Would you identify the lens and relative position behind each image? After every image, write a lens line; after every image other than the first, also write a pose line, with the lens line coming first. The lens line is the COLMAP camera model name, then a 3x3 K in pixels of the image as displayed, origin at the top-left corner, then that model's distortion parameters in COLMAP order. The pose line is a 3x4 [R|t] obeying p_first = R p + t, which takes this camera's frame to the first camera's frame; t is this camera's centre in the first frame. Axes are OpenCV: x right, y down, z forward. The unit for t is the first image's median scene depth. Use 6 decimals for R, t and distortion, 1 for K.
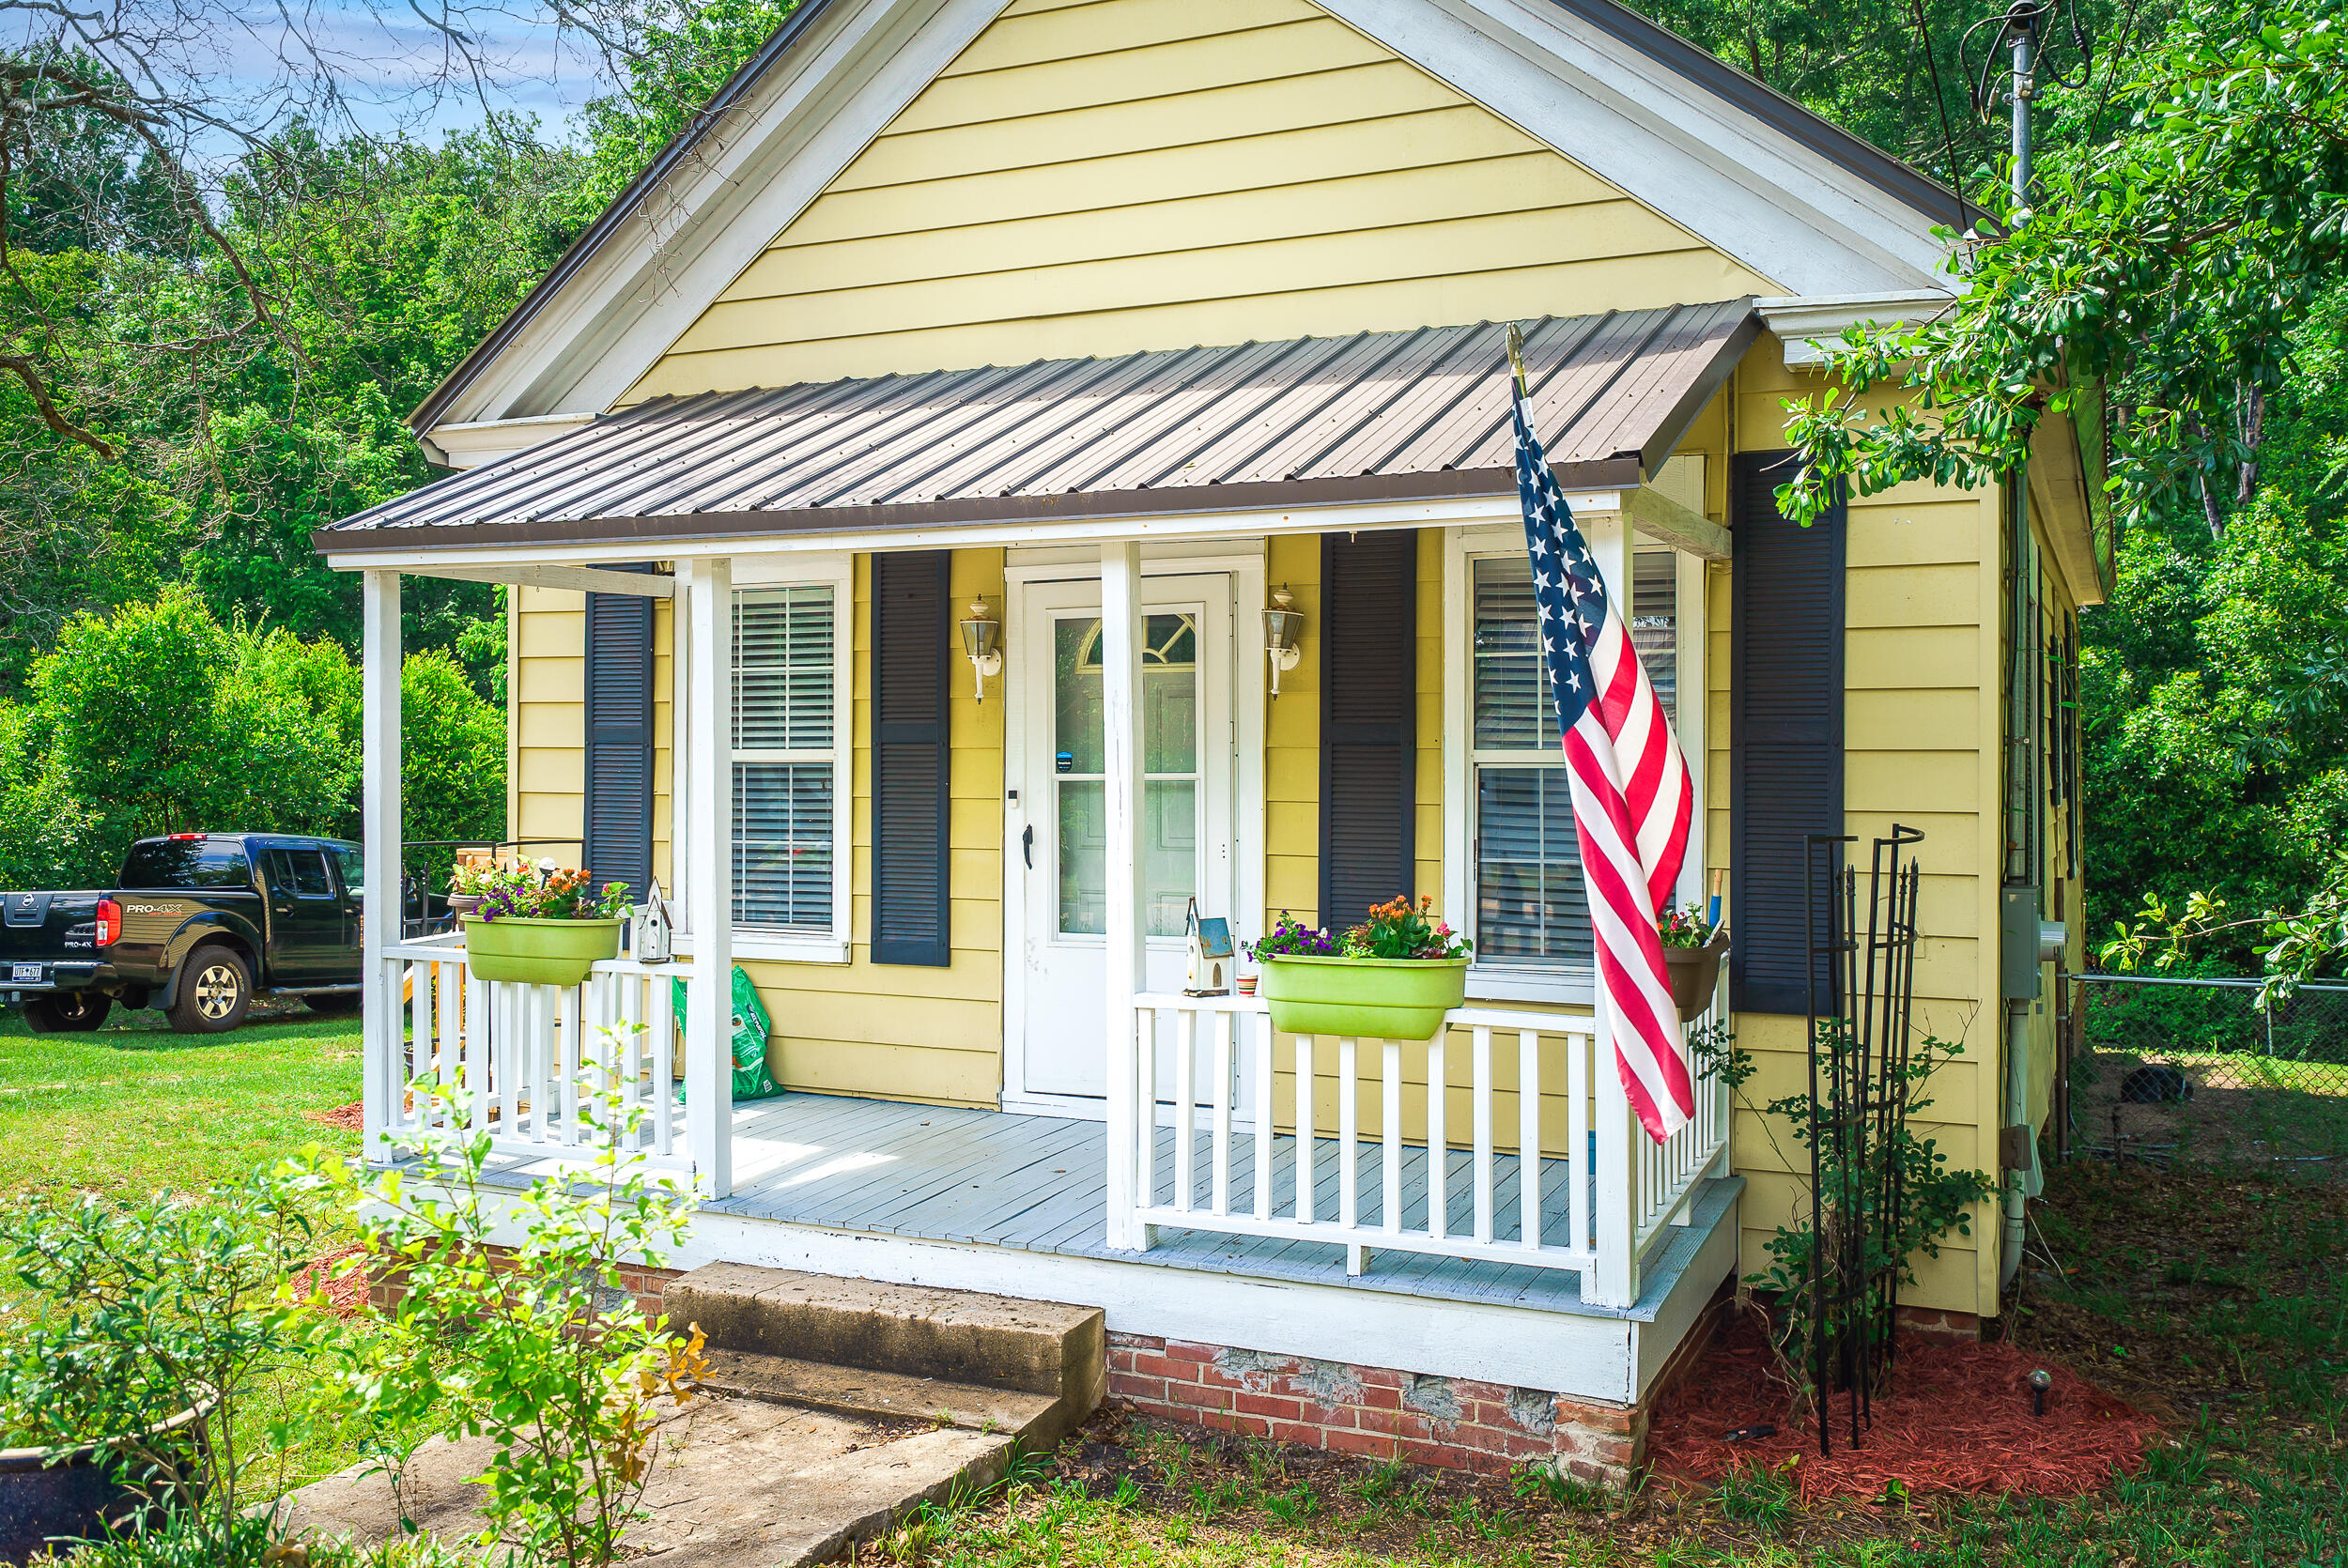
lens RADIAL K [[1948.5, 0, 1176.0], [0, 1948.5, 777.3], [0, 0, 1]] dist [0.018911, 0.004073]
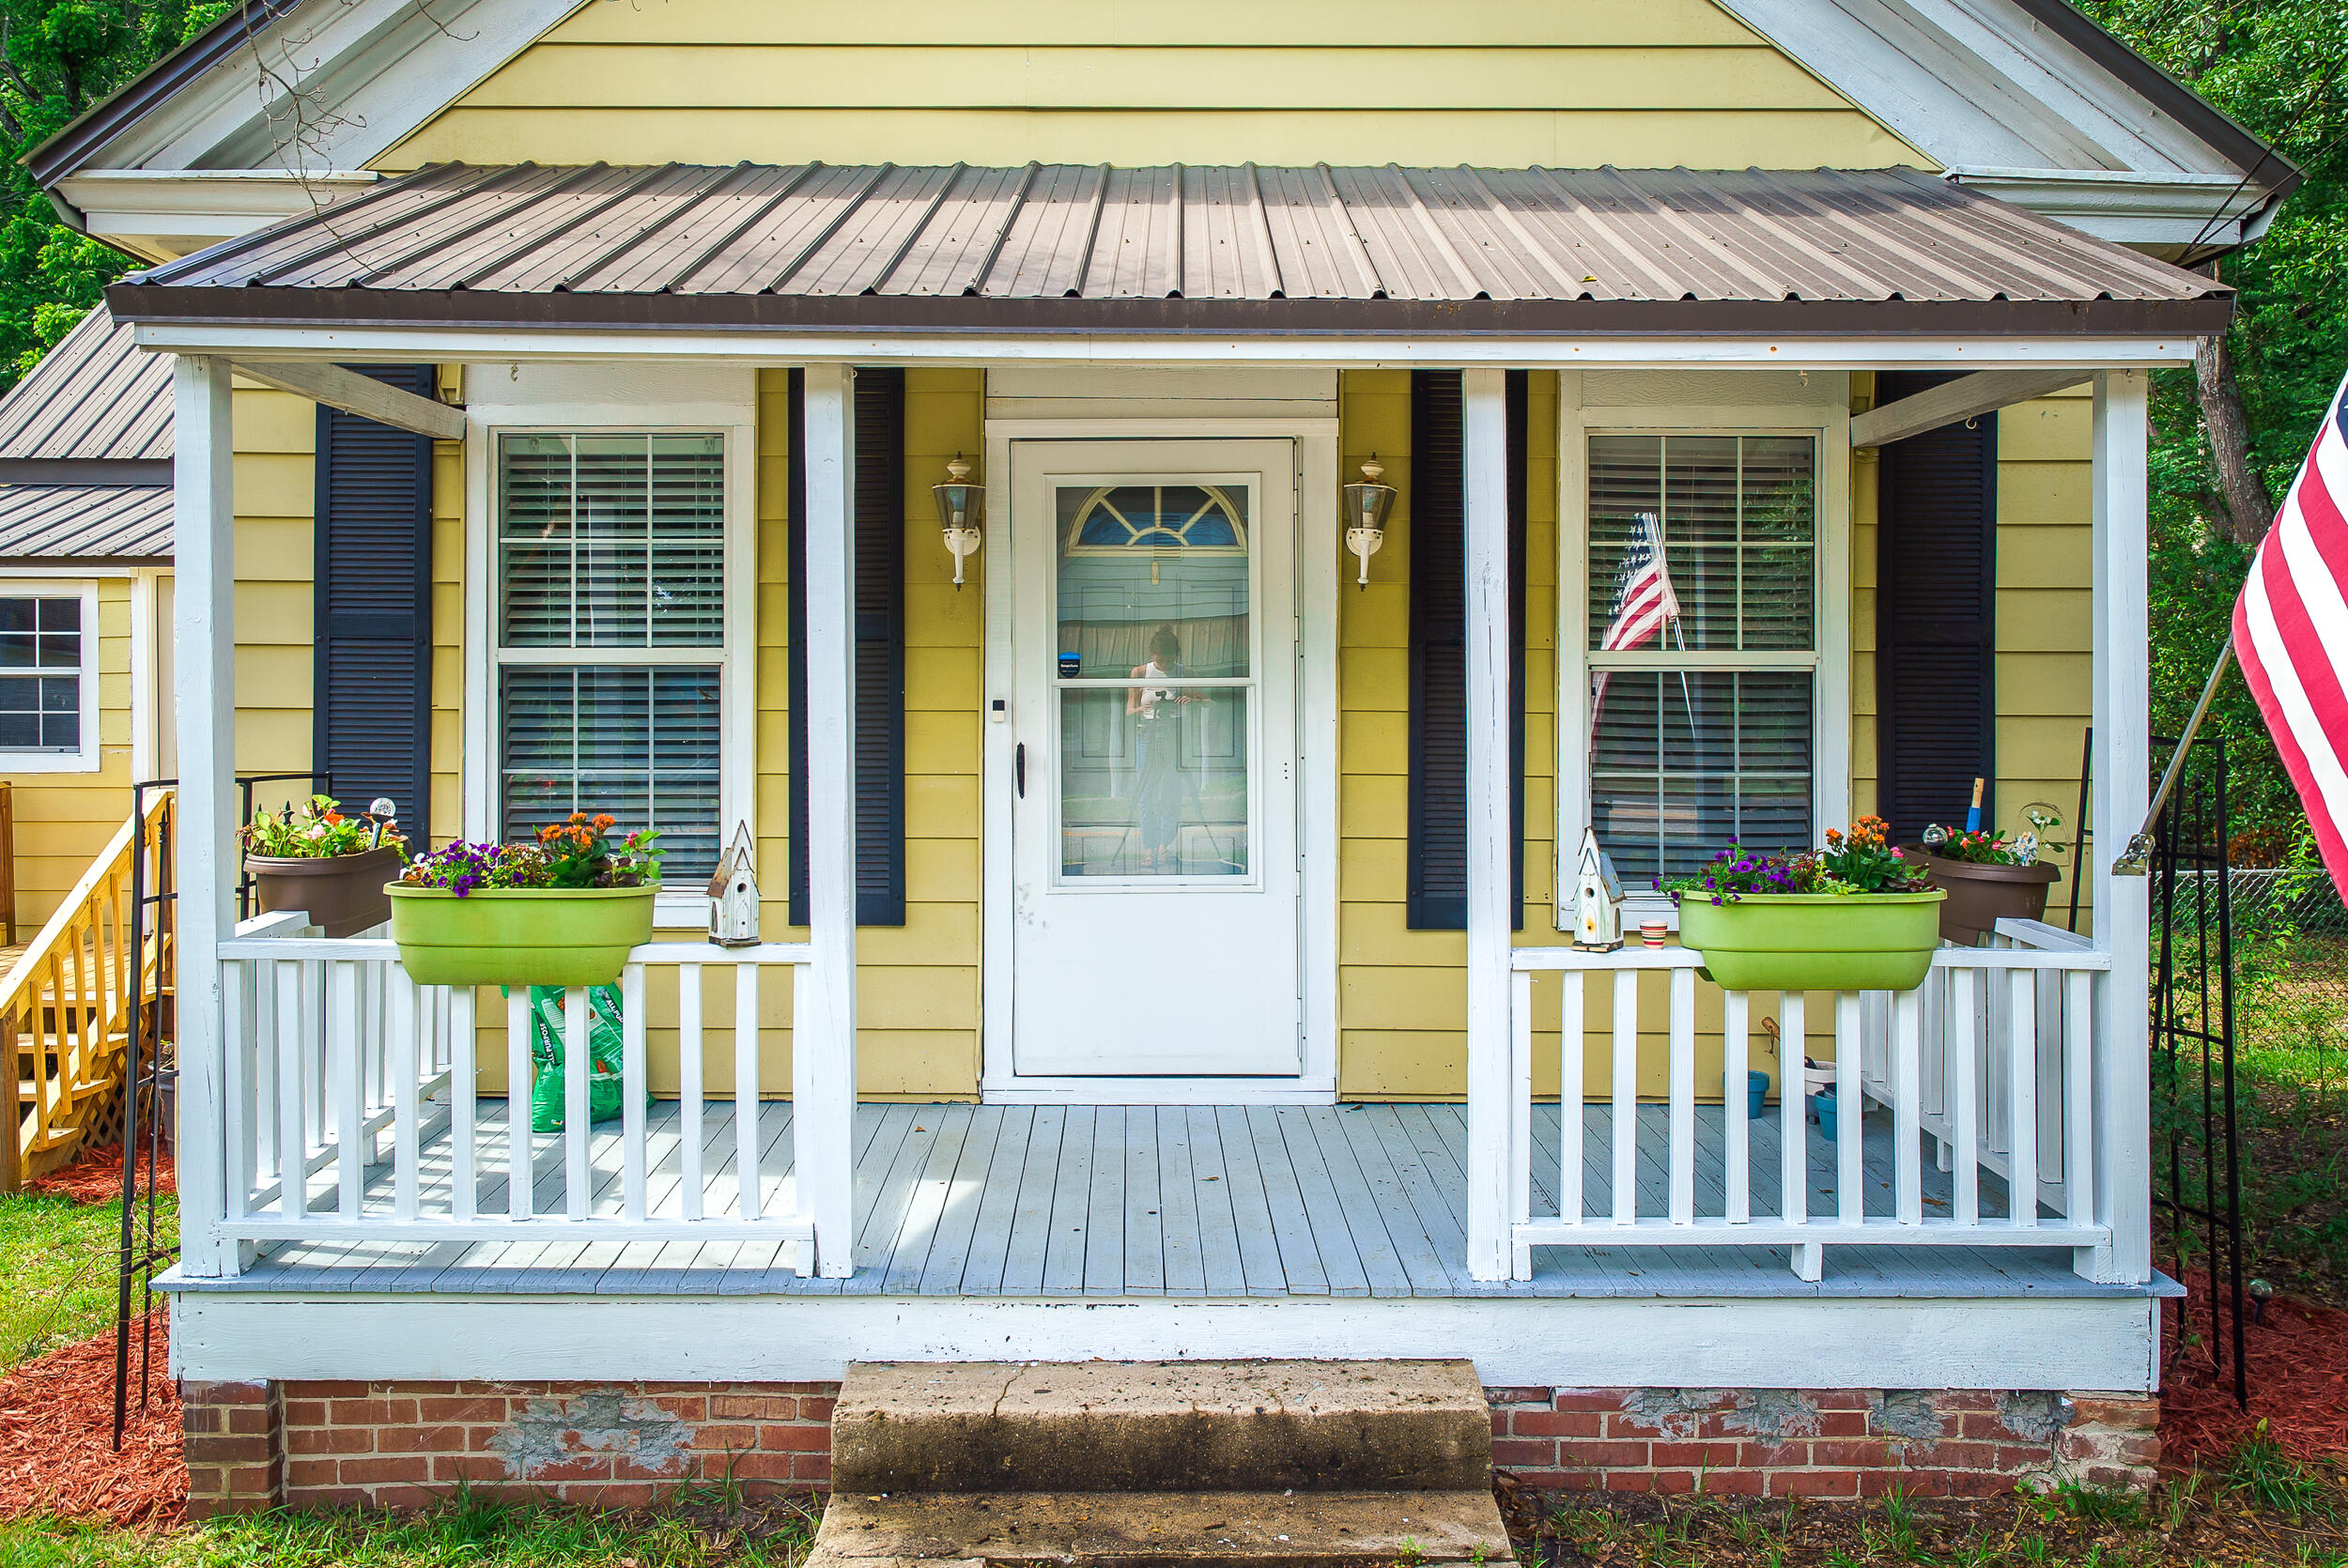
lens RADIAL K [[1851.6, 0, 1156.6], [0, 1851.6, 705.8], [0, 0, 1]] dist [0.013431, -0.000462]
pose [[0.910149, -0.003857, 0.414263, -0.467553], [0.003241, 0.999992, 0.002190, 0.010523], [-0.414268, -0.000651, 0.910155, 0.390609]]
